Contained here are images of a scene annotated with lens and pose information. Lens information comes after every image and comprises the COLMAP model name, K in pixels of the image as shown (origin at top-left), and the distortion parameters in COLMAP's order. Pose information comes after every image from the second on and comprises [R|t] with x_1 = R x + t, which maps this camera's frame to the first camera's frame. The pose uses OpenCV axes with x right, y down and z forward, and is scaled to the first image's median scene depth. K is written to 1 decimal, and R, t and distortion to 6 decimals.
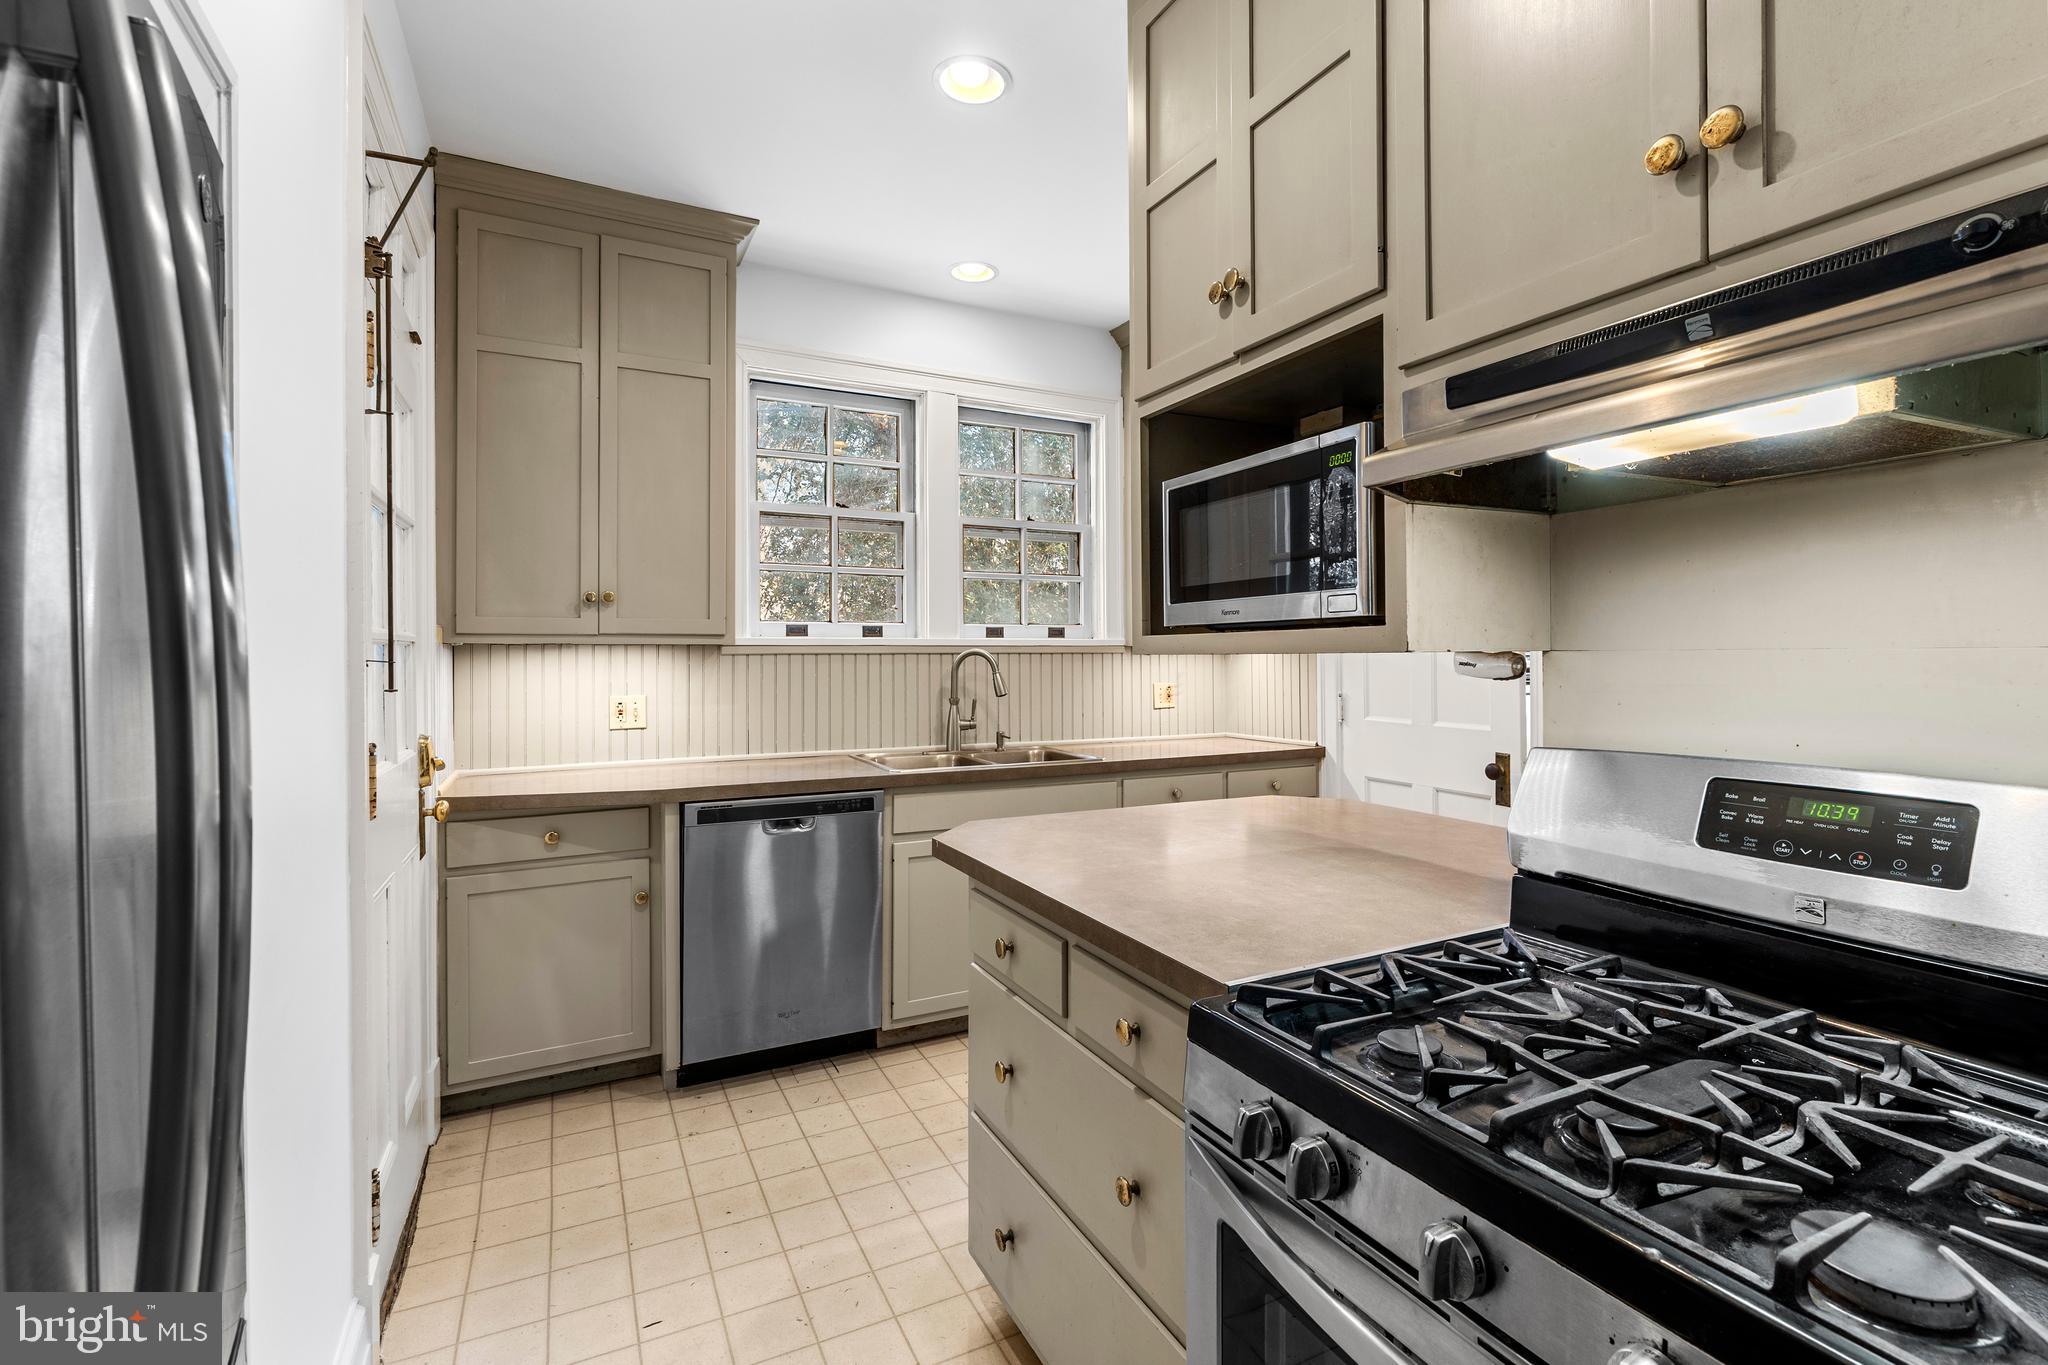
lens RADIAL K [[954.7, 0, 1028.2], [0, 954.7, 654.0], [0, 0, 1]] dist [-0.004126, -0.000872]
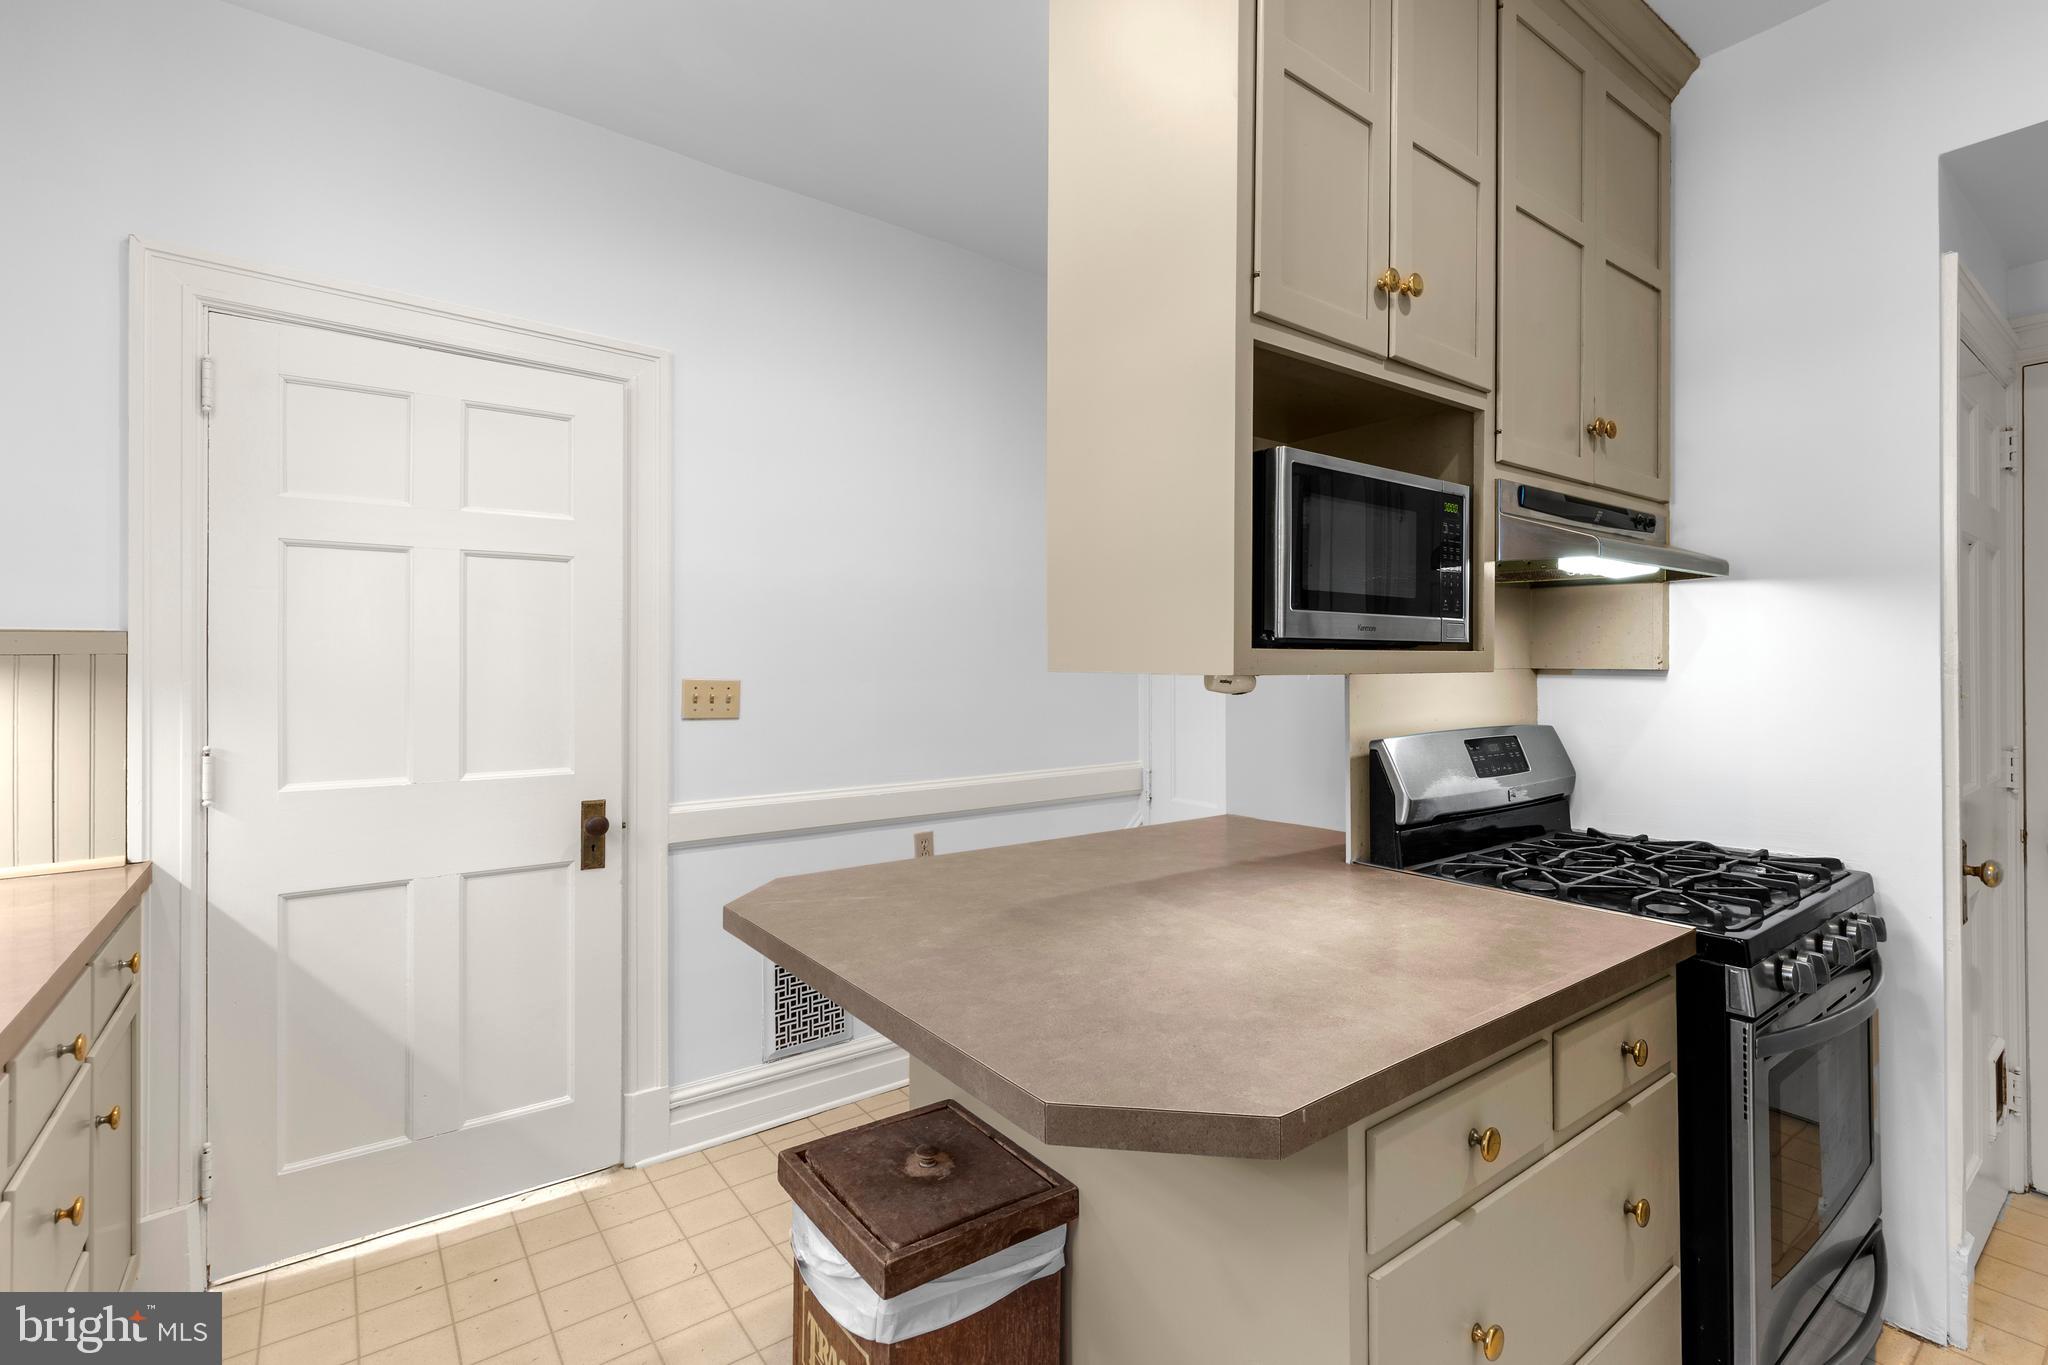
lens RADIAL K [[930.6, 0, 1061.4], [0, 930.6, 665.3], [0, 0, 1]] dist [0.017442, -0.004025]
pose [[-0.208032, 0.002907, 0.978118, -0.556074], [-0.000737, 0.999995, -0.003129, -0.004920], [-0.978122, -0.001372, -0.208028, 1.355658]]
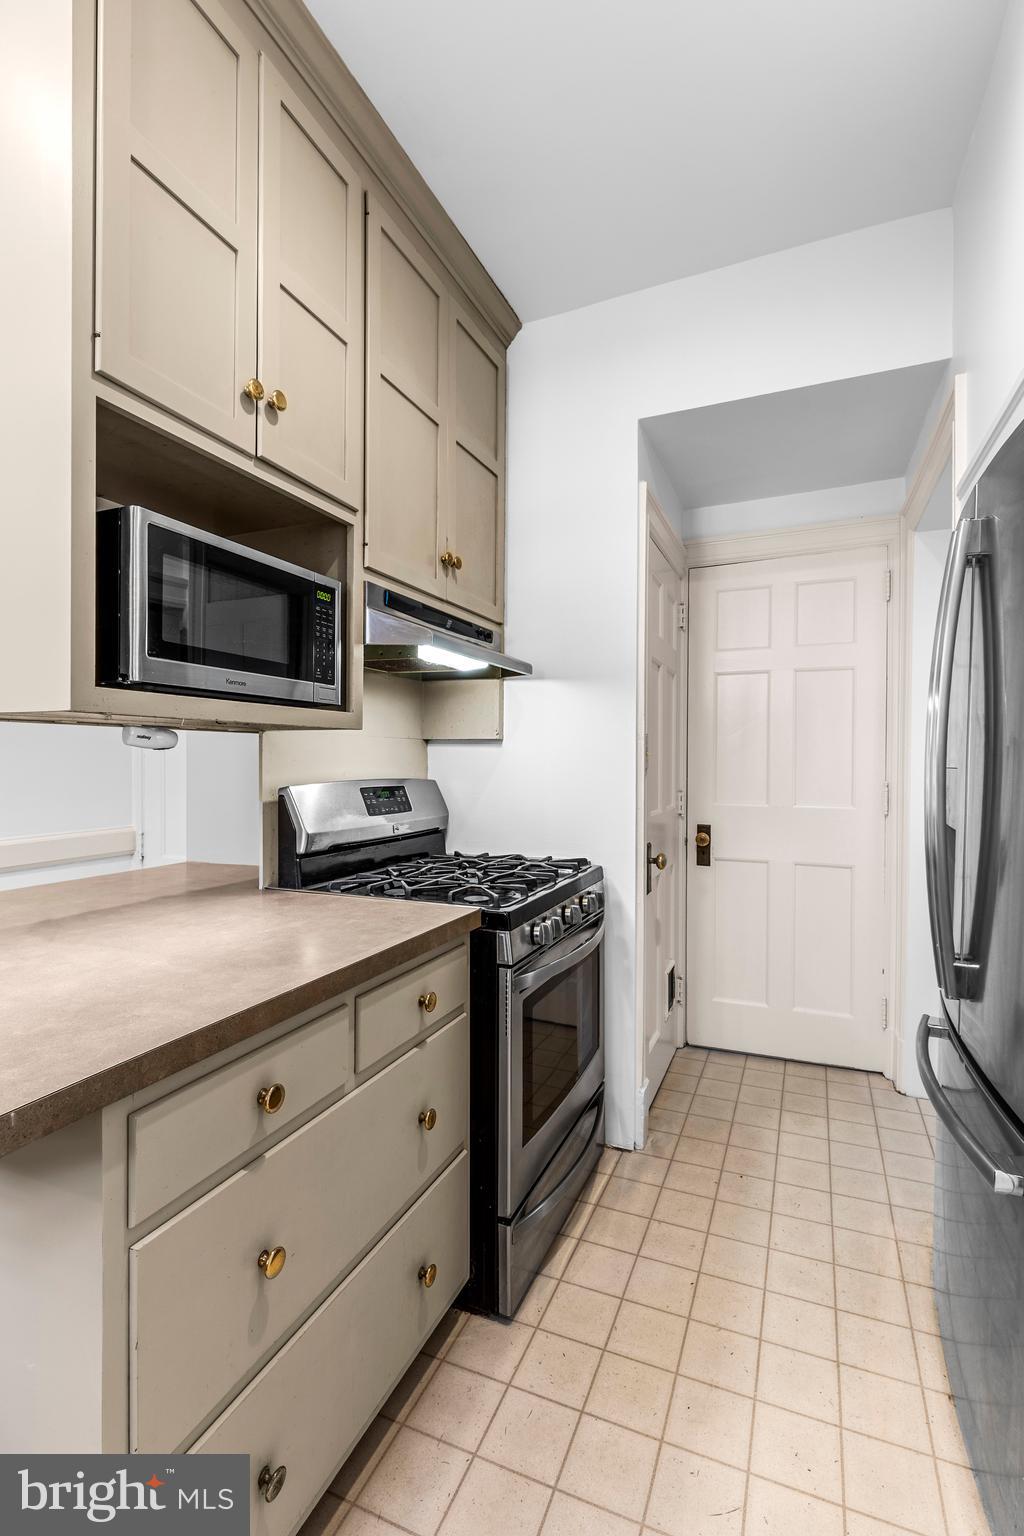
lens RADIAL K [[698.0, 0, 529.3], [0, 698.0, 768.0], [0, 0, 1]] dist [0.017442, -0.004025]
pose [[-0.662811, -0.008355, 0.748740, -0.554820], [-0.005858, 0.999965, 0.005972, 0.042289], [-0.748764, -0.000428, -0.662837, 1.173764]]
